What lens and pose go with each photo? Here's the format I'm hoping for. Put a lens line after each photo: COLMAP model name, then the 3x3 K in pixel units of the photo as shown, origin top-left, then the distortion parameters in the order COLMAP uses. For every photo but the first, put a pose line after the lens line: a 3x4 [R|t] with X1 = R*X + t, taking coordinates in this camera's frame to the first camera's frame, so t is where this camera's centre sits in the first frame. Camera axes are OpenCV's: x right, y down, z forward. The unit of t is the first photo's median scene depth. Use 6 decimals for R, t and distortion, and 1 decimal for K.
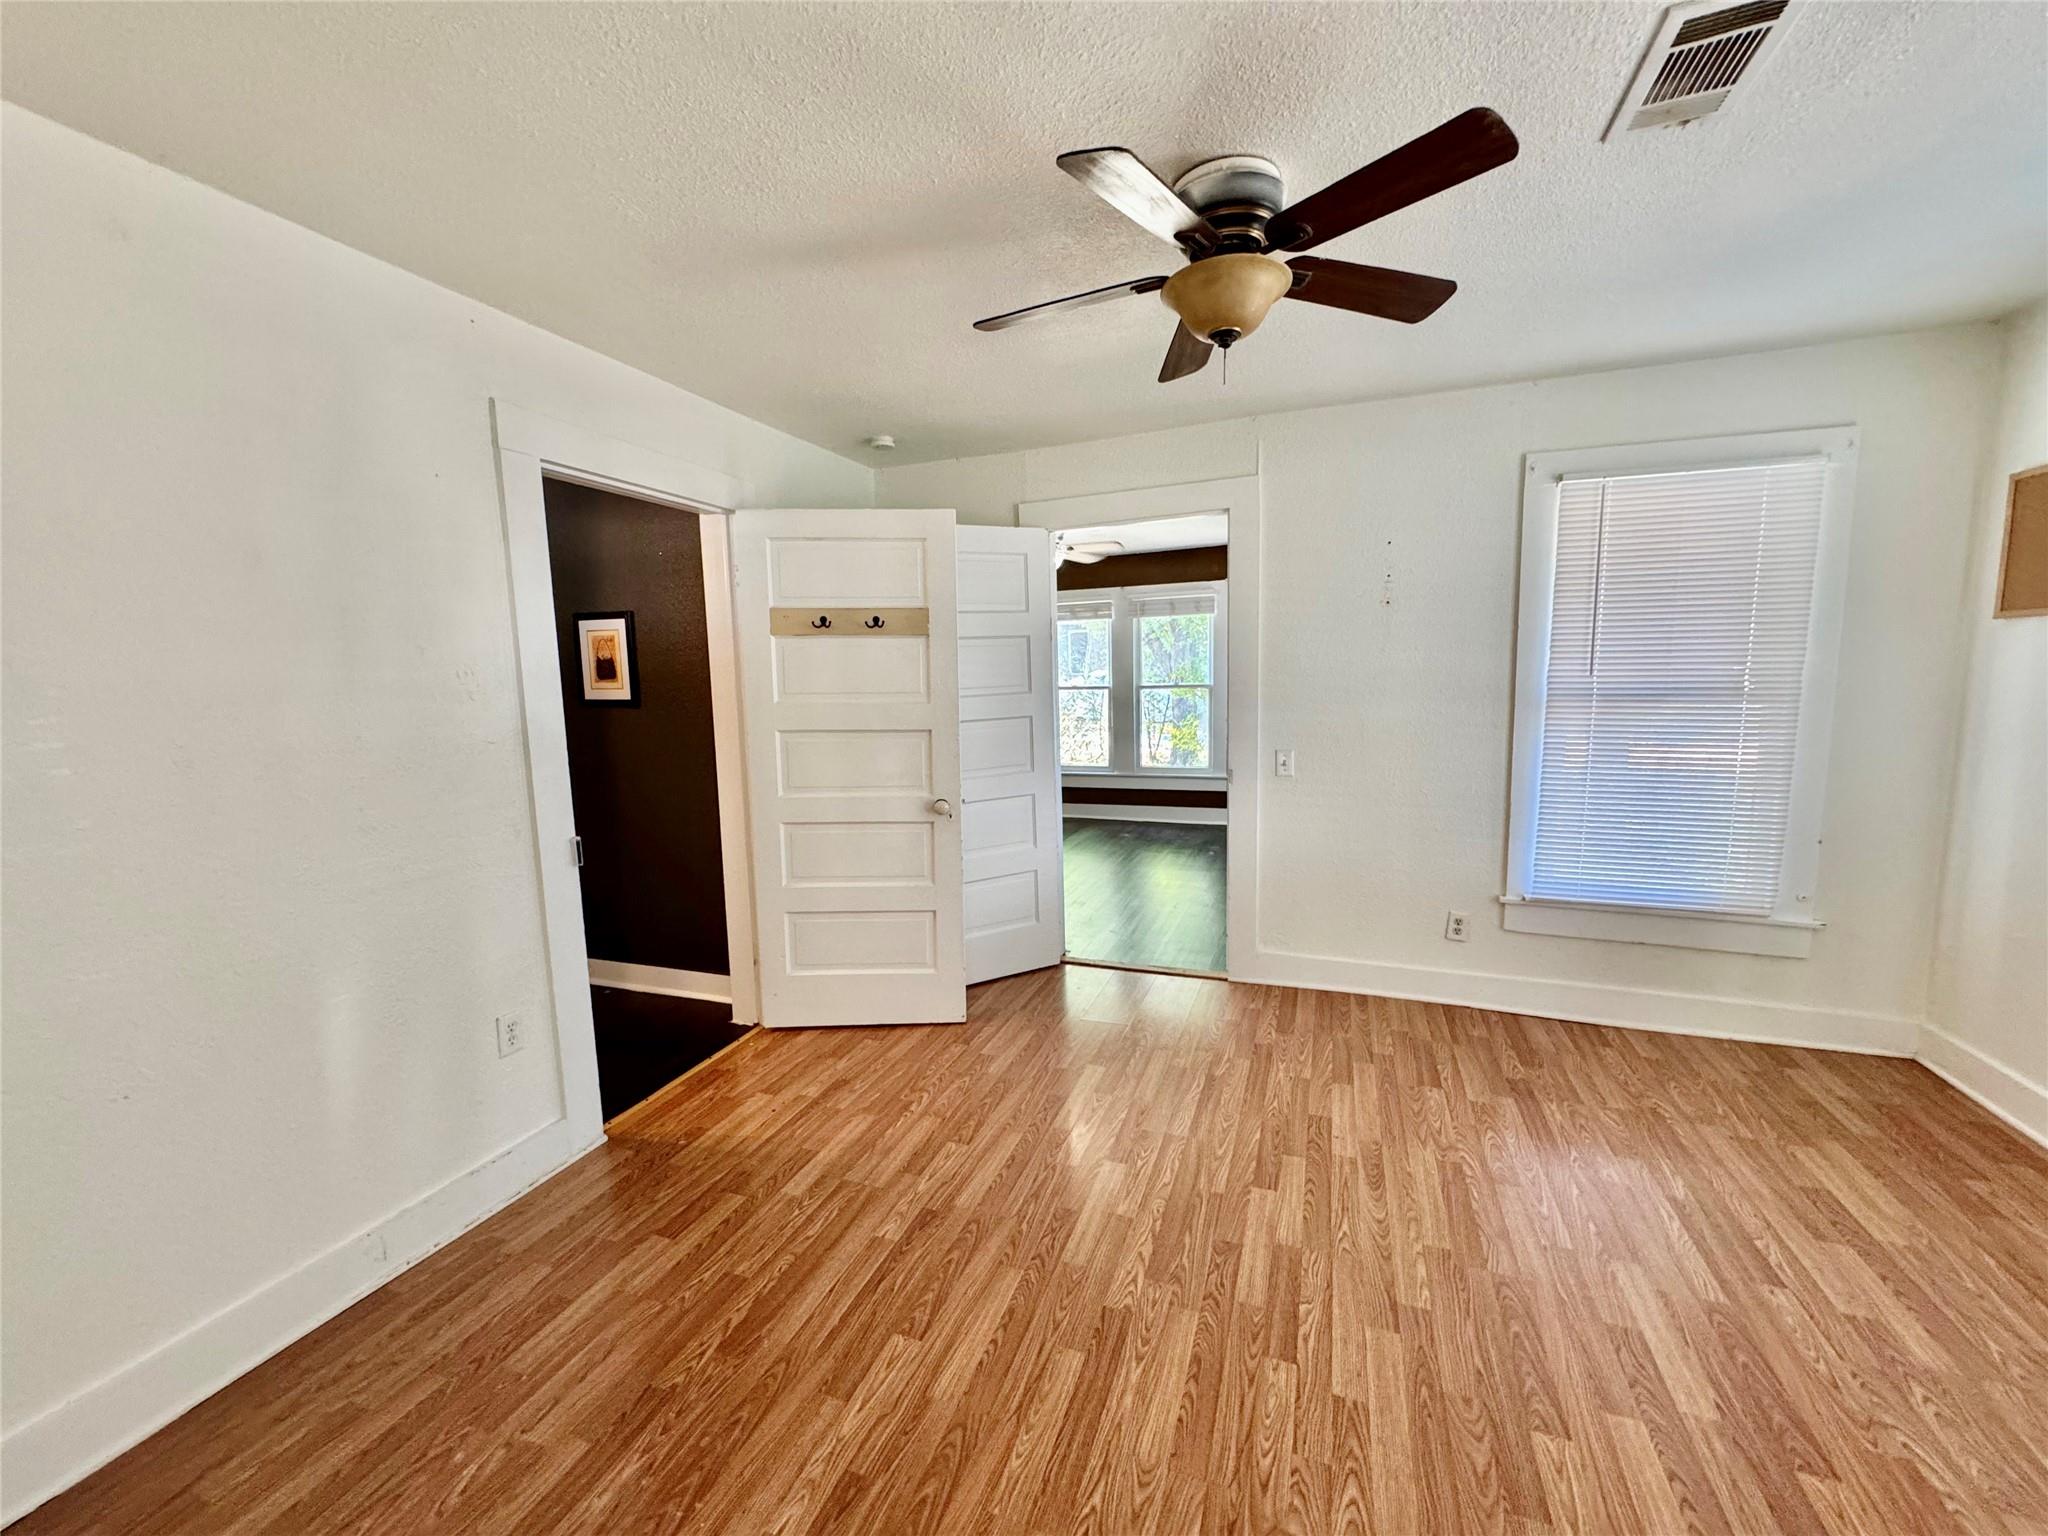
lens RADIAL K [[815.3, 0, 1024.0], [0, 815.3, 768.0], [0, 0, 1]] dist [-0.000785, 0.000655]
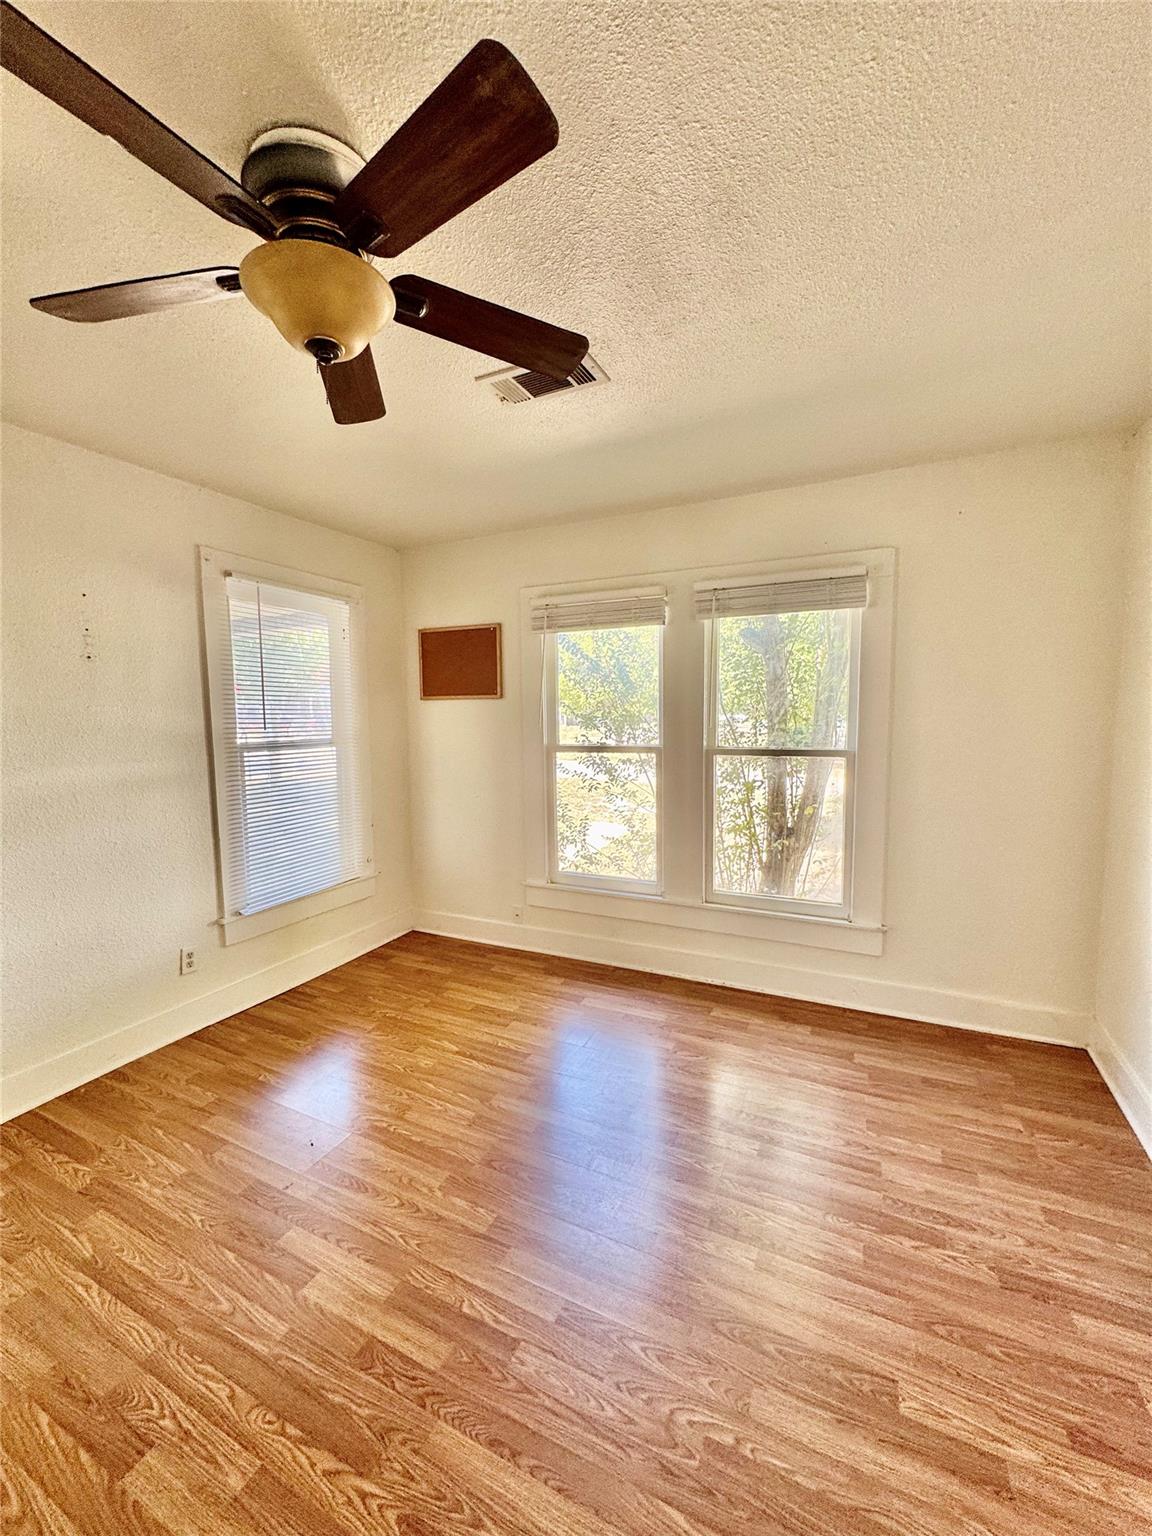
lens RADIAL K [[611.5, 0, 573.2], [0, 611.5, 765.7], [0, 0, 1]] dist [-0.000785, 0.000655]
pose [[0.092798, -0.070264, 0.993203, -0.348183], [0.123117, 0.990662, 0.058581, -0.078483], [-0.988044, 0.116844, 0.100582, 0.586310]]
